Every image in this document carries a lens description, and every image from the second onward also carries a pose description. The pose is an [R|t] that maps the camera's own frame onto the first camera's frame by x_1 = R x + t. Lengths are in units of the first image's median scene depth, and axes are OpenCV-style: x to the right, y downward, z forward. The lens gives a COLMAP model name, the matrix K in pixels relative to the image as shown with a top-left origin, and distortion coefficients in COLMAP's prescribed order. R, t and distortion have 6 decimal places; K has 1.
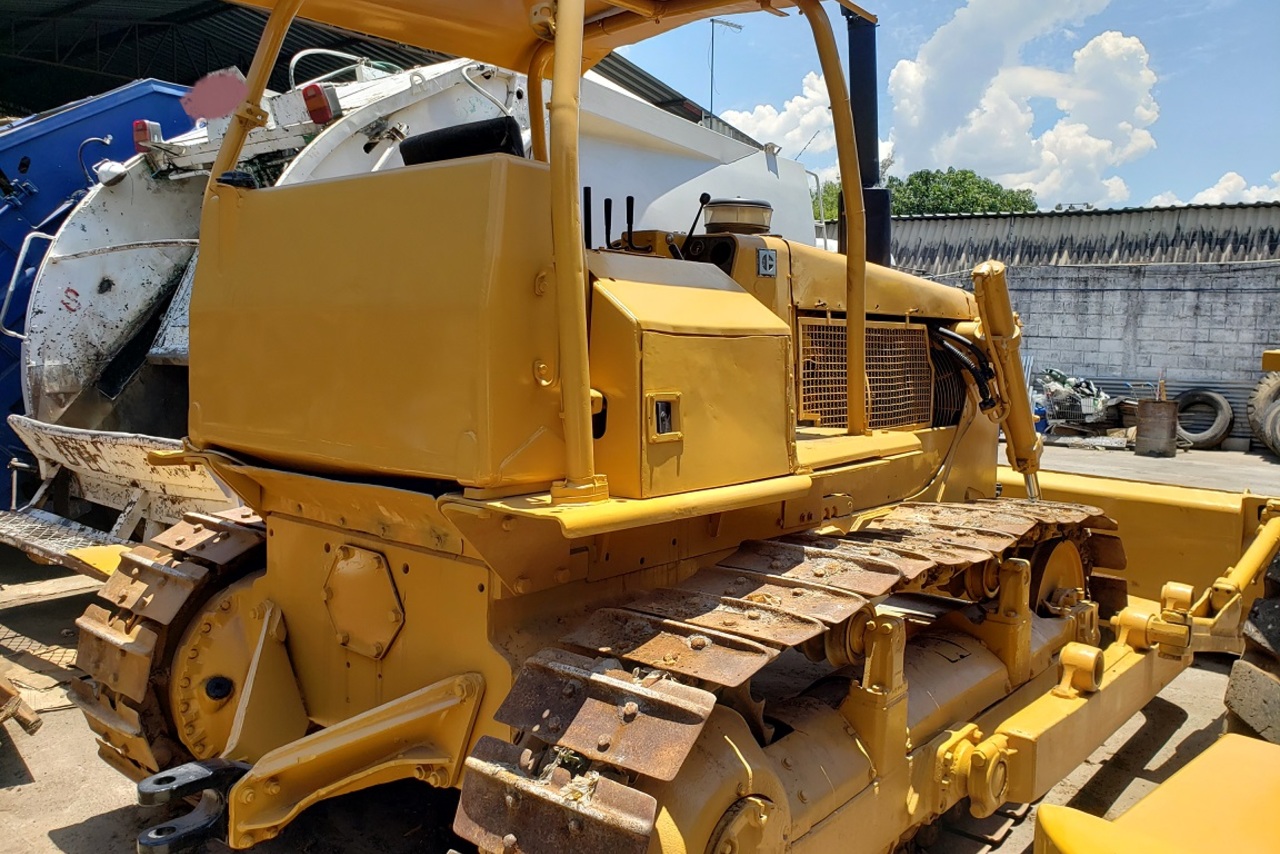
lens RADIAL K [[991.8, 0, 649.5], [0, 991.8, 418.4], [0, 0, 1]] dist [0.001423, -0.008182]
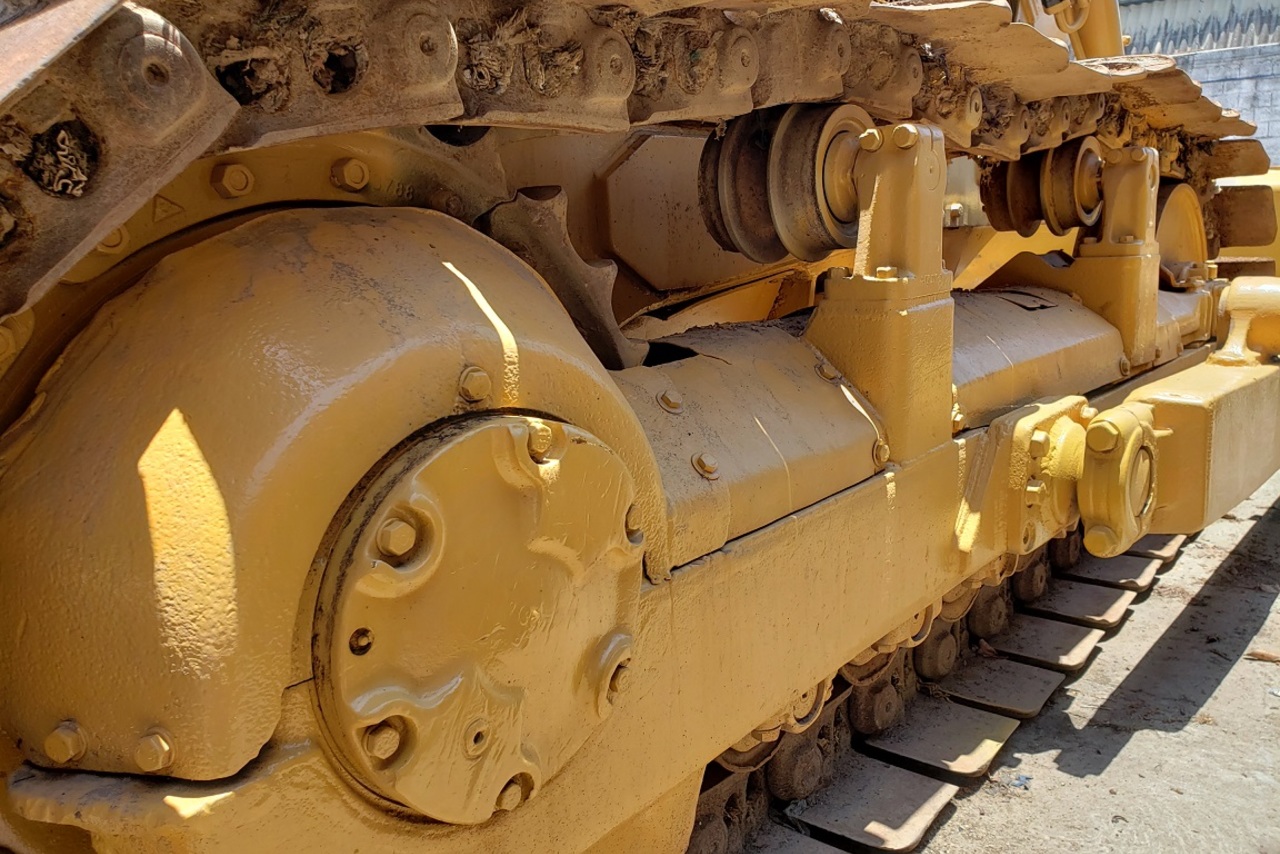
lens RADIAL K [[991.8, 0, 631.3], [0, 991.8, 433.4], [0, 0, 1]] dist [0.001423, -0.008182]
pose [[0.997728, -0.056742, -0.036309, 0.106549], [0.060704, 0.990988, 0.119409, 0.241254], [0.029206, -0.121342, 0.992181, 0.457031]]
